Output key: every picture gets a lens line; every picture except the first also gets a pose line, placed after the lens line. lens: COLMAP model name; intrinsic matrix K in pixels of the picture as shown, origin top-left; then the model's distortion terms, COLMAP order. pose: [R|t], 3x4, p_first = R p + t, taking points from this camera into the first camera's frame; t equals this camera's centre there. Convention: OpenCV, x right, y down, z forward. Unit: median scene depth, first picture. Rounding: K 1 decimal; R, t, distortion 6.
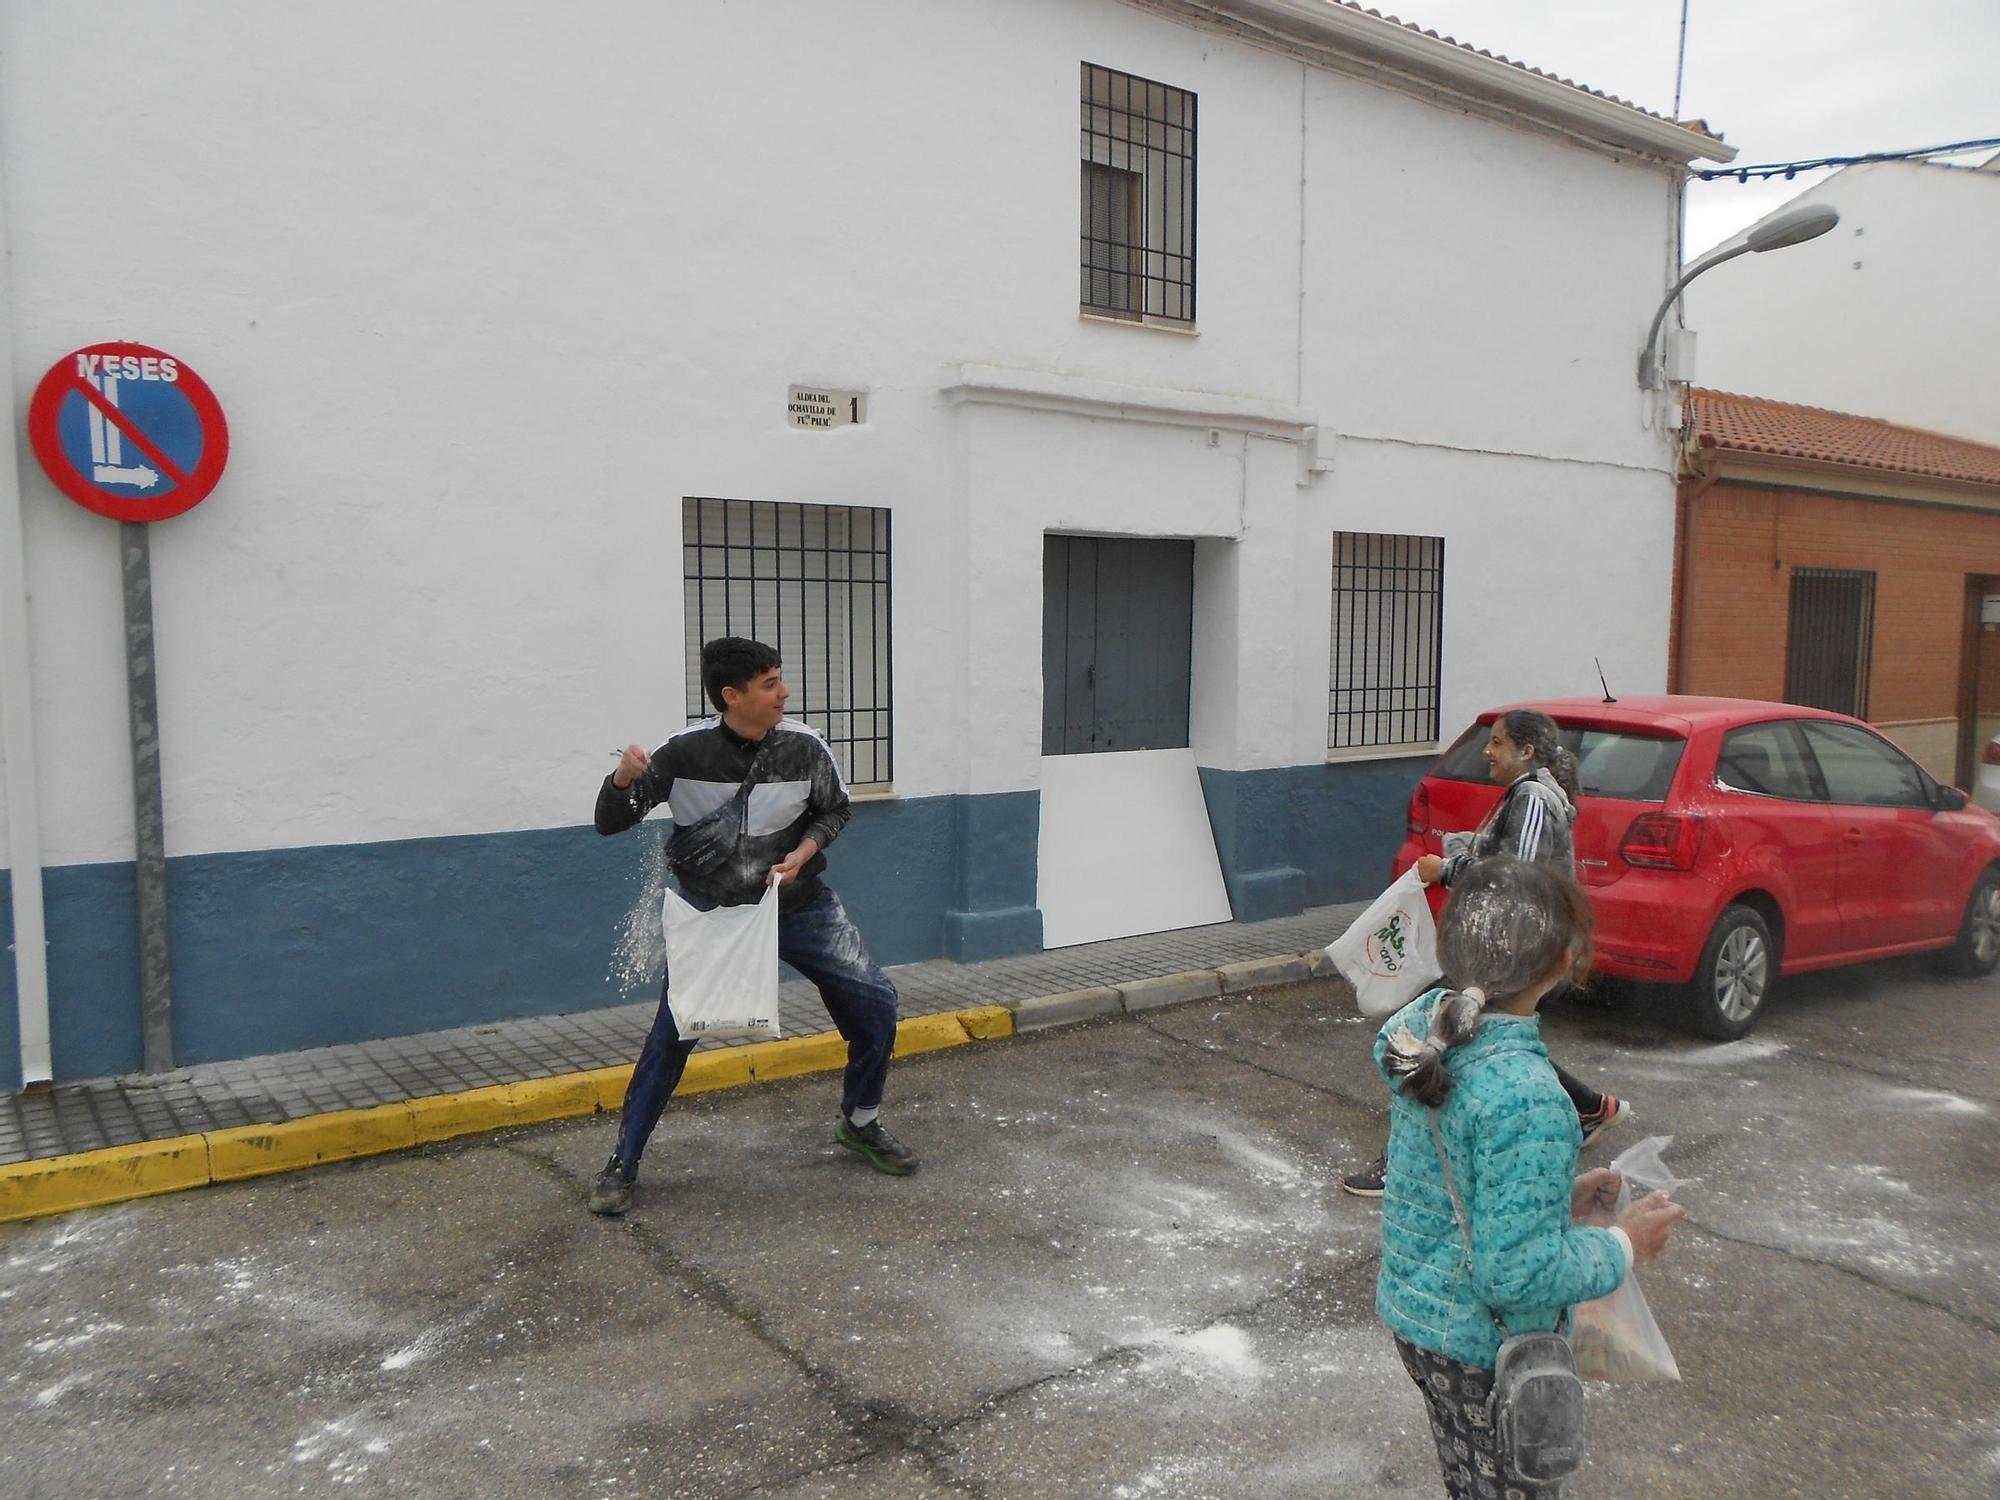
lens RADIAL K [[1544.3, 0, 1028.5], [0, 1544.3, 755.2], [0, 0, 1]] dist [-0.066523, 0.067181]
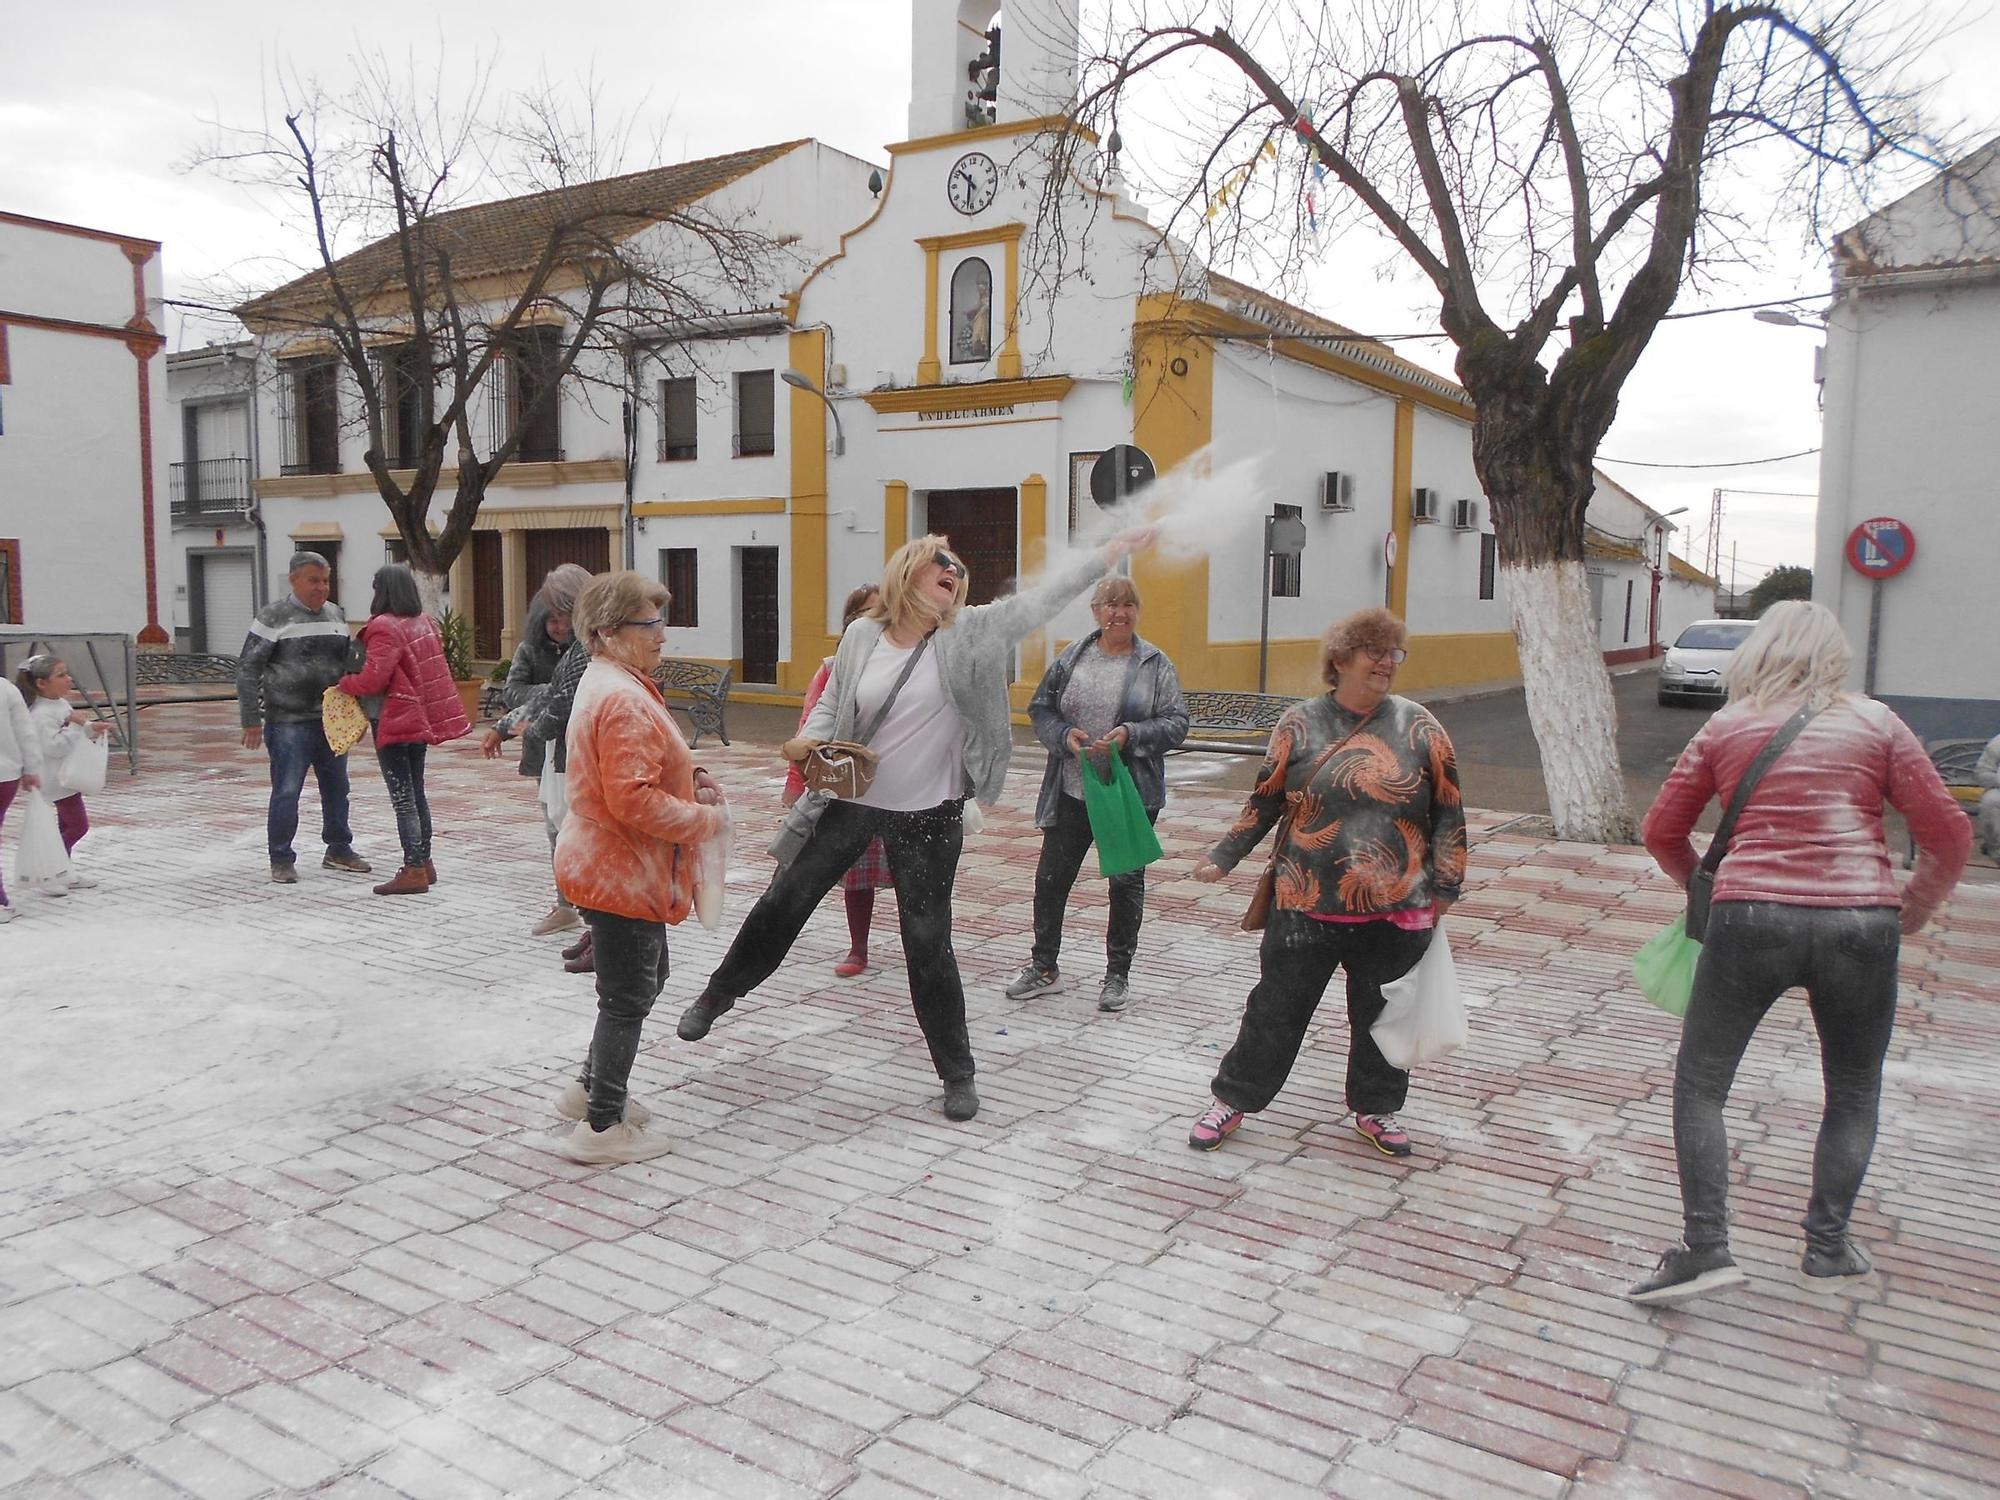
lens RADIAL K [[1508.3, 0, 1023.7], [0, 1508.3, 749.2], [0, 0, 1]] dist [0.015049, -0.008064]
pose [[0.341041, 0.097224, -0.935007, 1.613408], [-0.097281, 0.992947, 0.067765, 0.137118], [0.935001, 0.067848, 0.348094, -1.535652]]
